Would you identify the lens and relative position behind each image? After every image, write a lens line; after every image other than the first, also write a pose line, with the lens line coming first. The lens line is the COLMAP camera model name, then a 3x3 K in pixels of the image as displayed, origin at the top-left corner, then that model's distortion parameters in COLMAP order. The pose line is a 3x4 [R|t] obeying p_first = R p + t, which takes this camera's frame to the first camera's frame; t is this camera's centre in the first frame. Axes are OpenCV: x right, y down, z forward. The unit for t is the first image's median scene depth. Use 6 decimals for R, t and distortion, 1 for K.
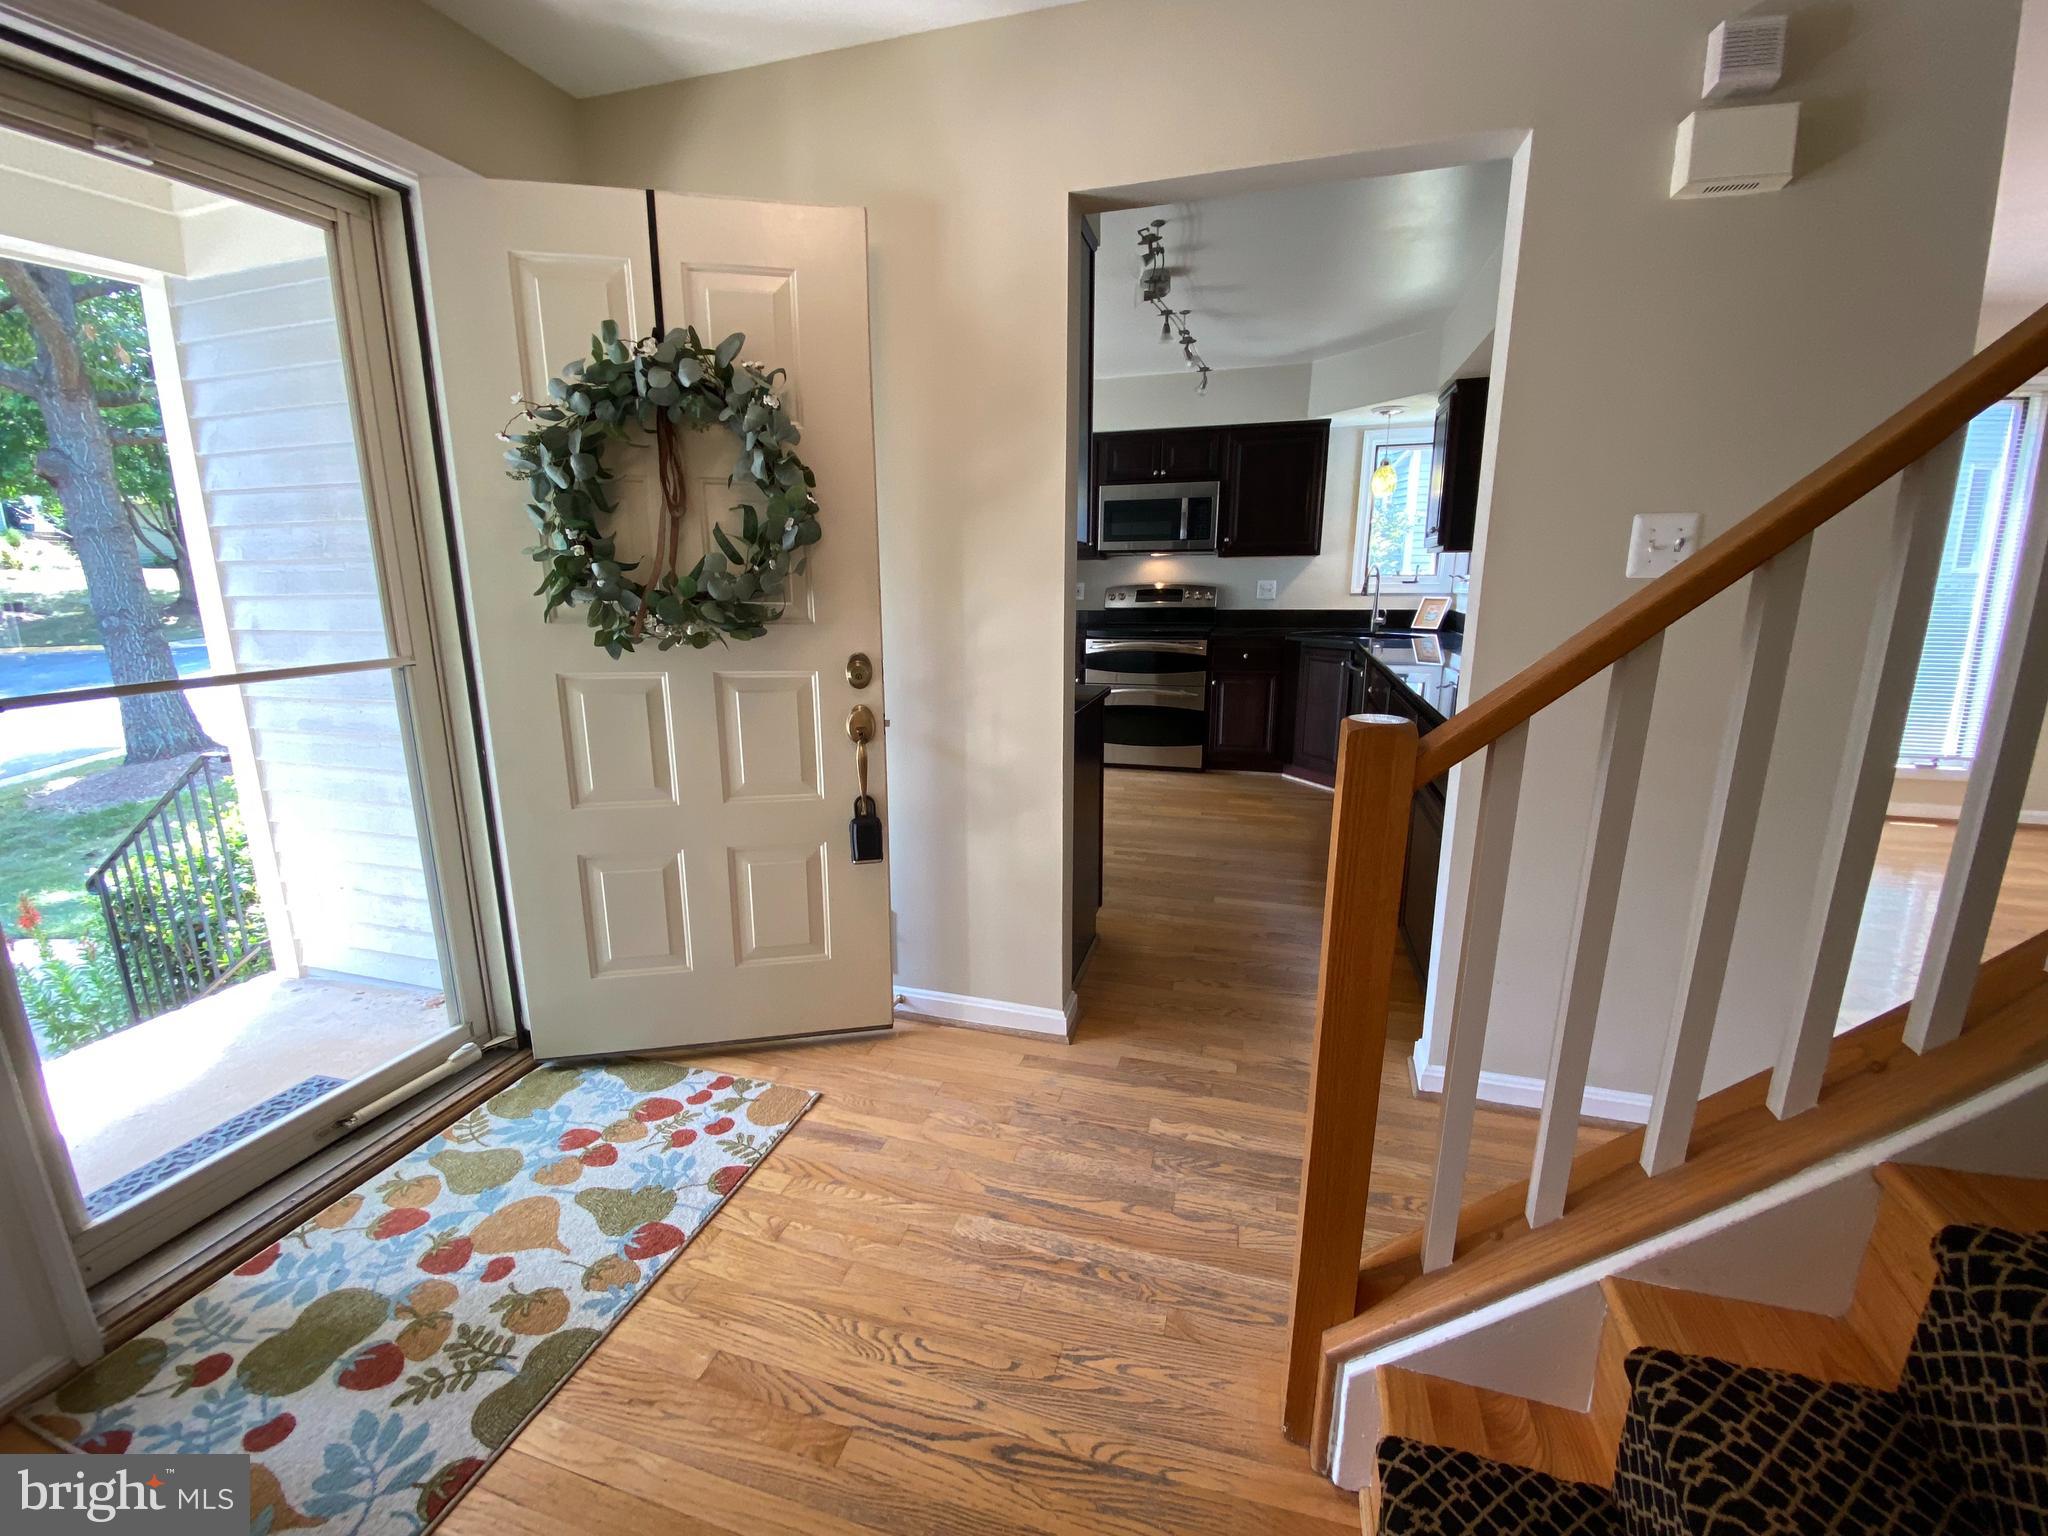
lens RADIAL K [[828.8, 0, 1018.7], [0, 828.8, 768.9], [0, 0, 1]] dist [-0.006492, -0.008475]
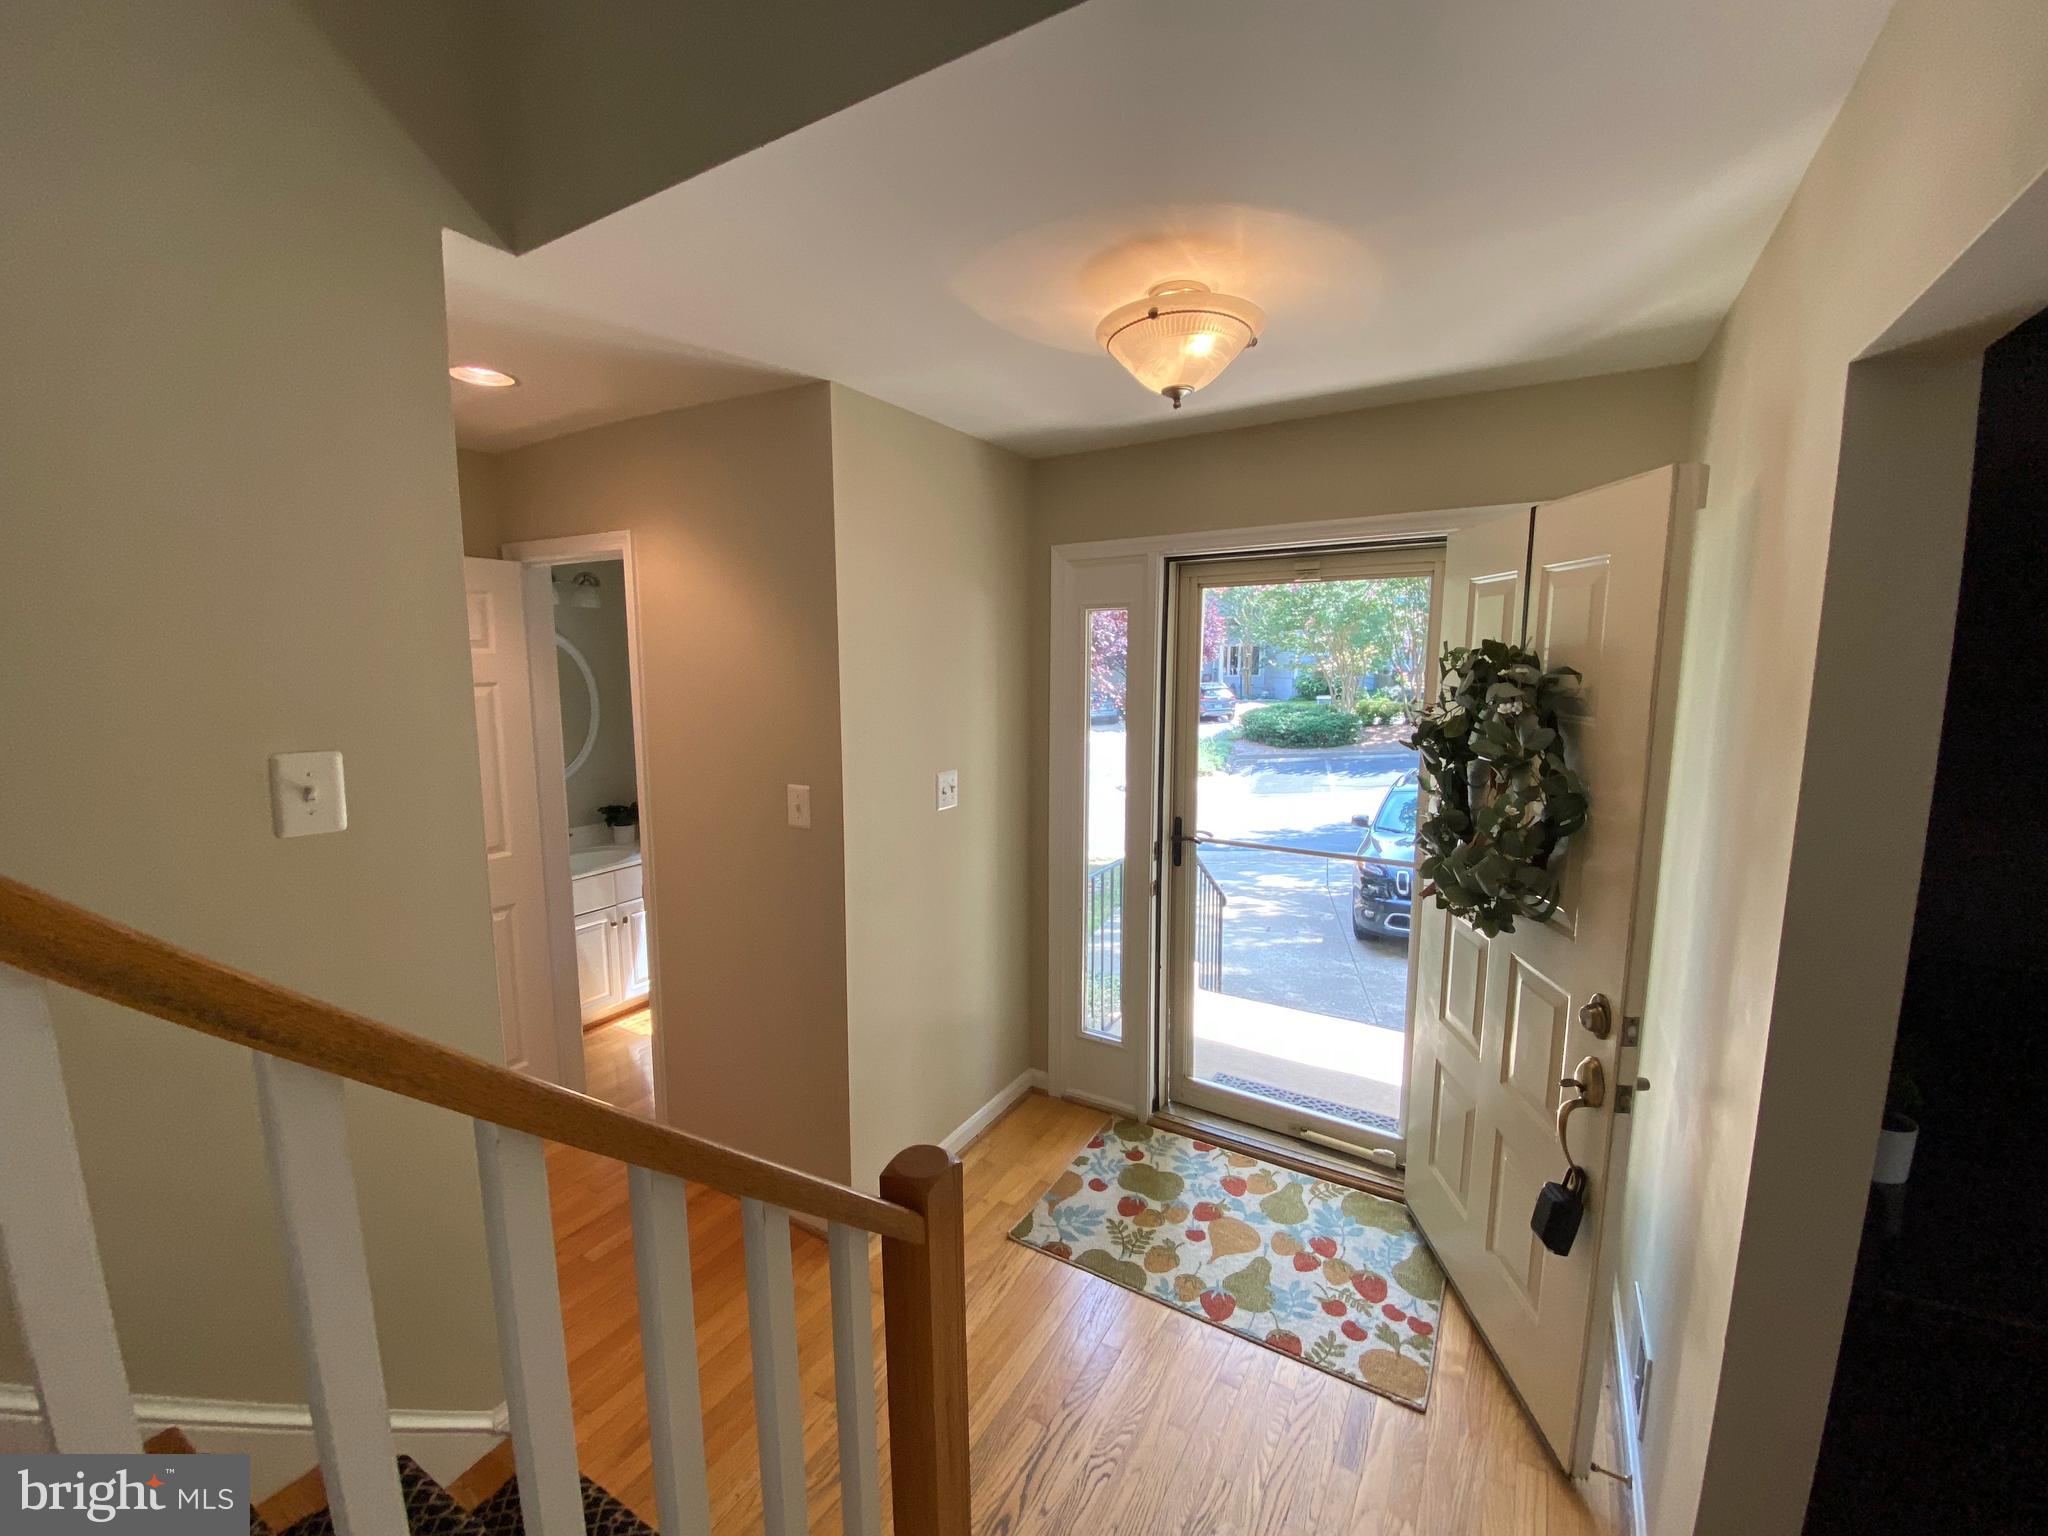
lens RADIAL K [[828.8, 0, 1019.6], [0, 828.8, 768.0], [0, 0, 1]] dist [-0.006492, -0.008475]
pose [[-0.250746, 0.133738, -0.958770, 0.828001], [-0.216442, 0.957593, 0.190180, -0.469460], [0.943546, 0.255205, -0.211166, 0.738348]]
